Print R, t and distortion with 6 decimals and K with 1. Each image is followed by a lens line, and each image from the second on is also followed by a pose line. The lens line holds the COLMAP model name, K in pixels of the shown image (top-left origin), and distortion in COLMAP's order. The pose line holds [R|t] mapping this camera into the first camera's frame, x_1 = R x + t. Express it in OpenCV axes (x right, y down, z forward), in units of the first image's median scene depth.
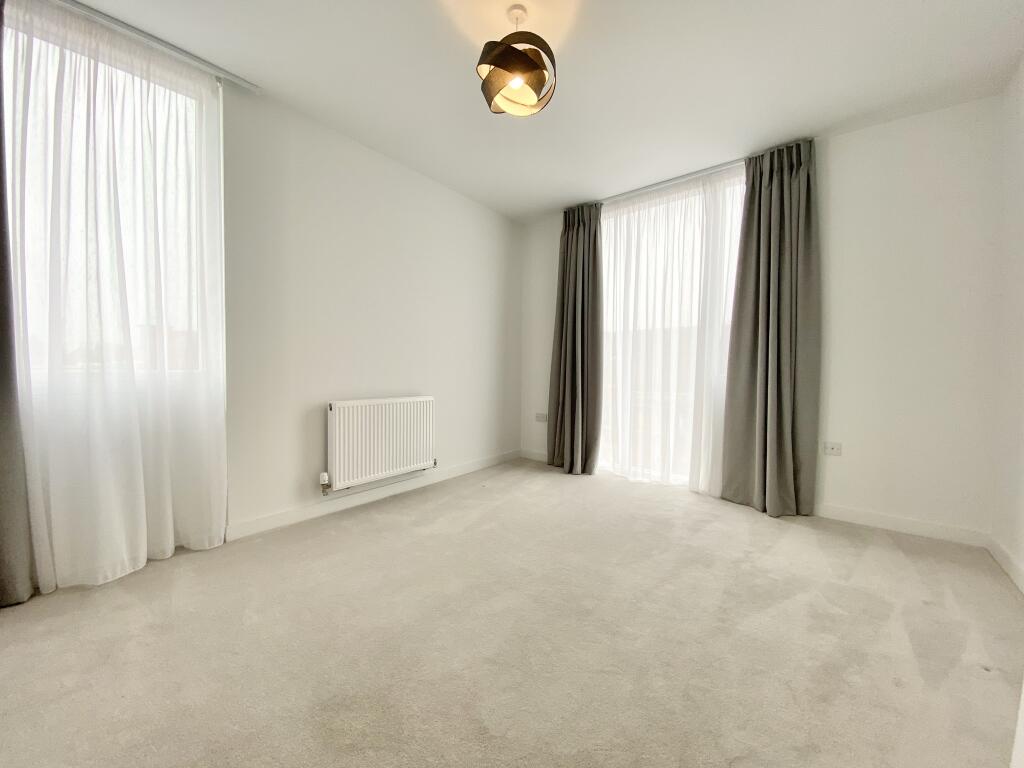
lens RADIAL K [[436.3, 0, 512.0], [0, 436.3, 389.6], [0, 0, 1]] dist [0.034549, -0.029264]
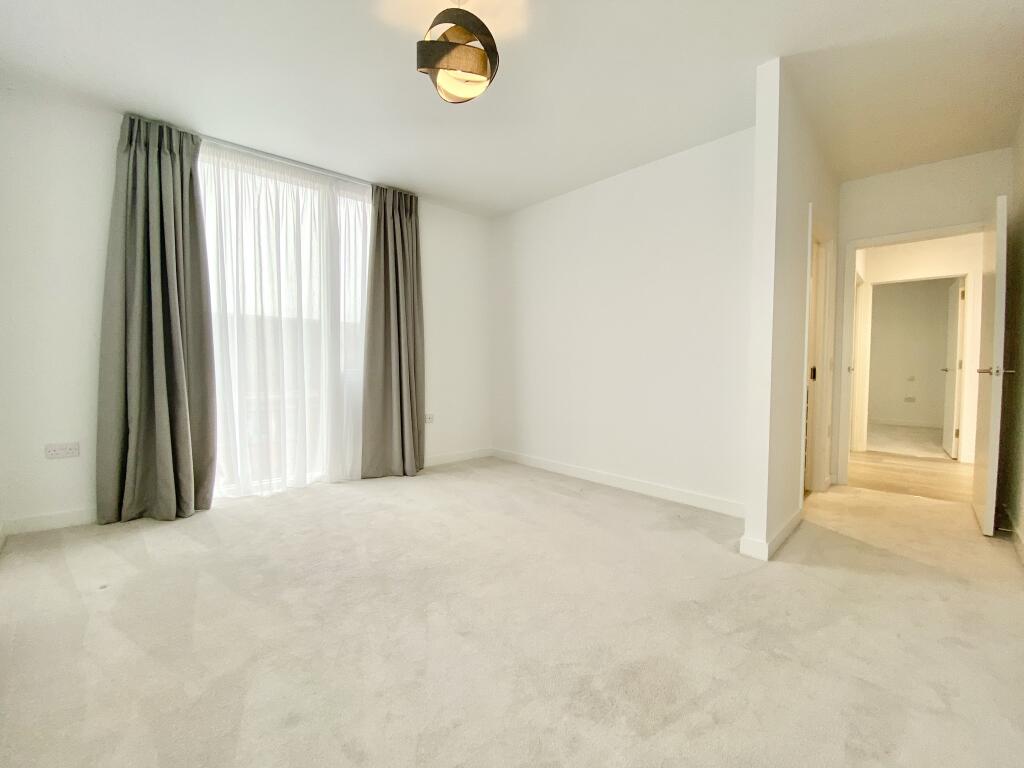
lens RADIAL K [[436.3, 0, 512.0], [0, 436.3, 389.6], [0, 0, 1]] dist [0.034549, -0.029264]
pose [[0.111706, -0.061498, 0.991837, -0.505141], [0.053418, 0.997012, 0.055802, -0.018922], [-0.992305, 0.046748, 0.114657, 0.424024]]
